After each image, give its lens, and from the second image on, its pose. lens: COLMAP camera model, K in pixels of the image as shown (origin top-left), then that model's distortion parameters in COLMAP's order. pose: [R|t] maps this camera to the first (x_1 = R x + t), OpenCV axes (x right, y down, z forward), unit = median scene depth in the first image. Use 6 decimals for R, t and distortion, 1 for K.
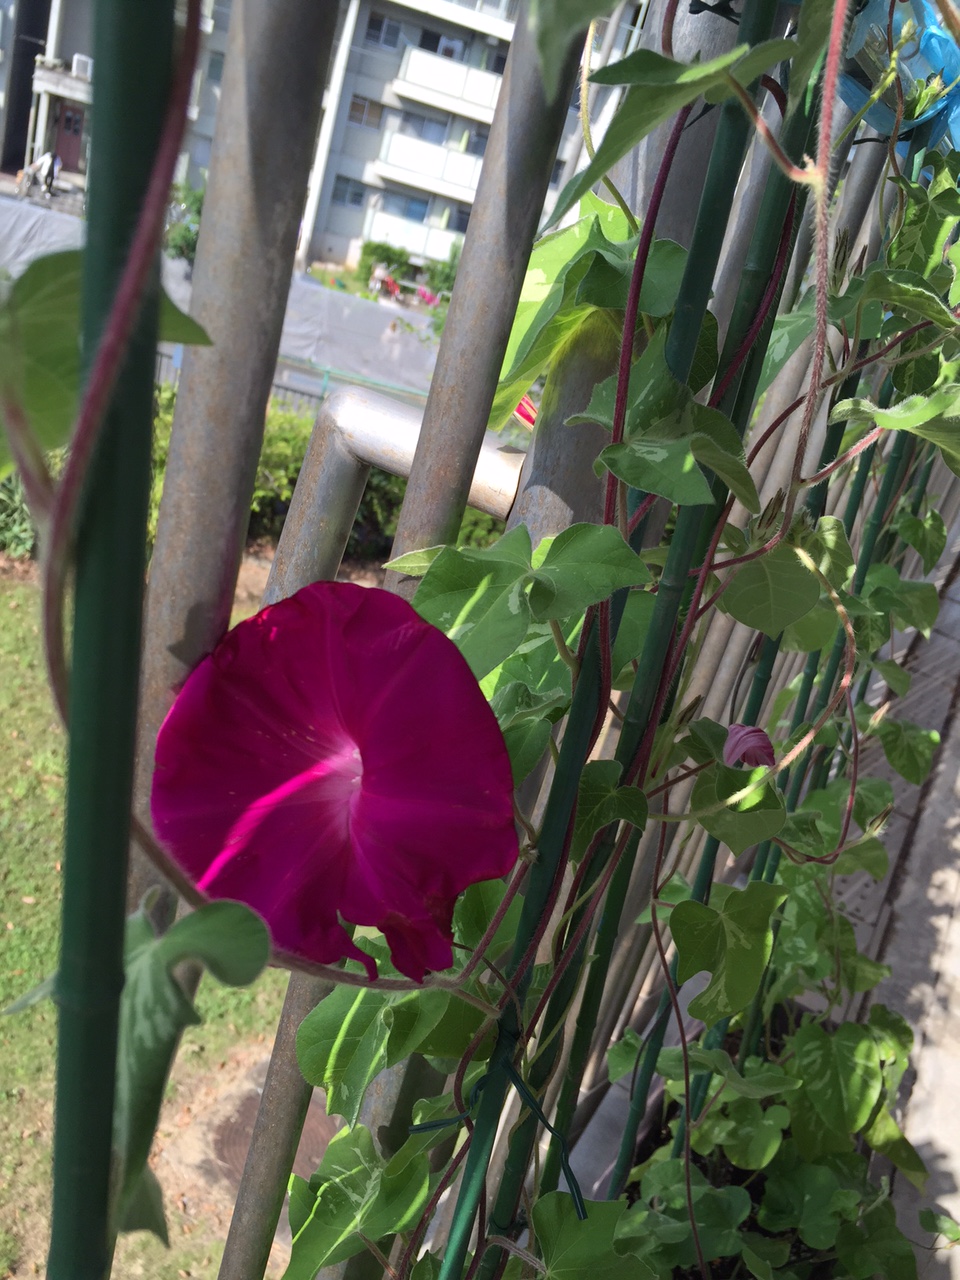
lens RADIAL K [[961.3, 0, 481.7], [0, 961.3, 643.6], [0, 0, 1]] dist [-0.033426, -0.015487]
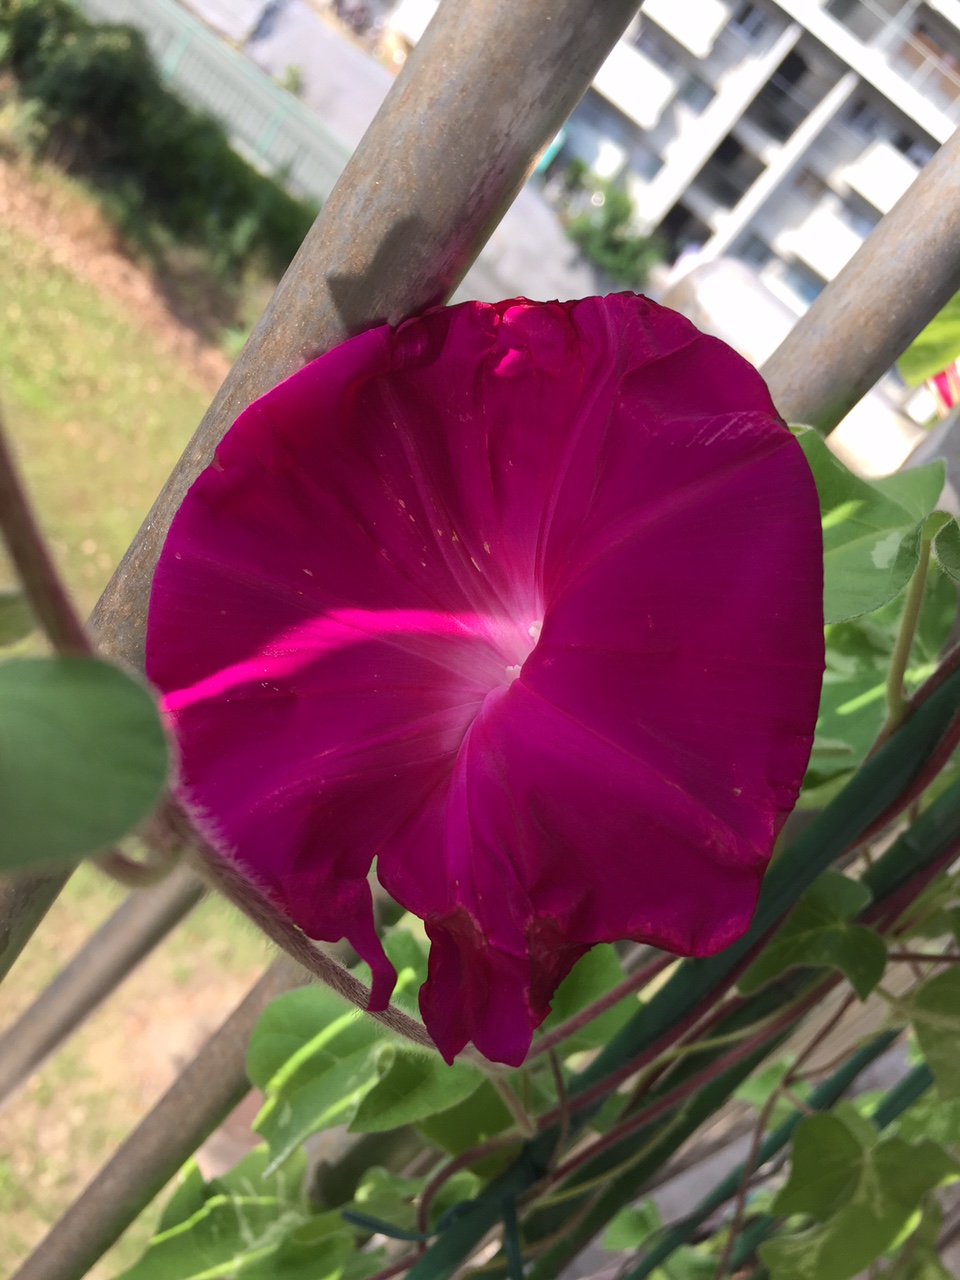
lens RADIAL K [[961.3, 0, 483.8], [0, 961.3, 634.9], [0, 0, 1]] dist [-0.033426, -0.015487]
pose [[0.872803, 0.440012, -0.211199, -0.028952], [-0.450714, 0.892664, -0.002852, 0.104258], [0.187275, 0.097680, 0.977439, 0.349734]]
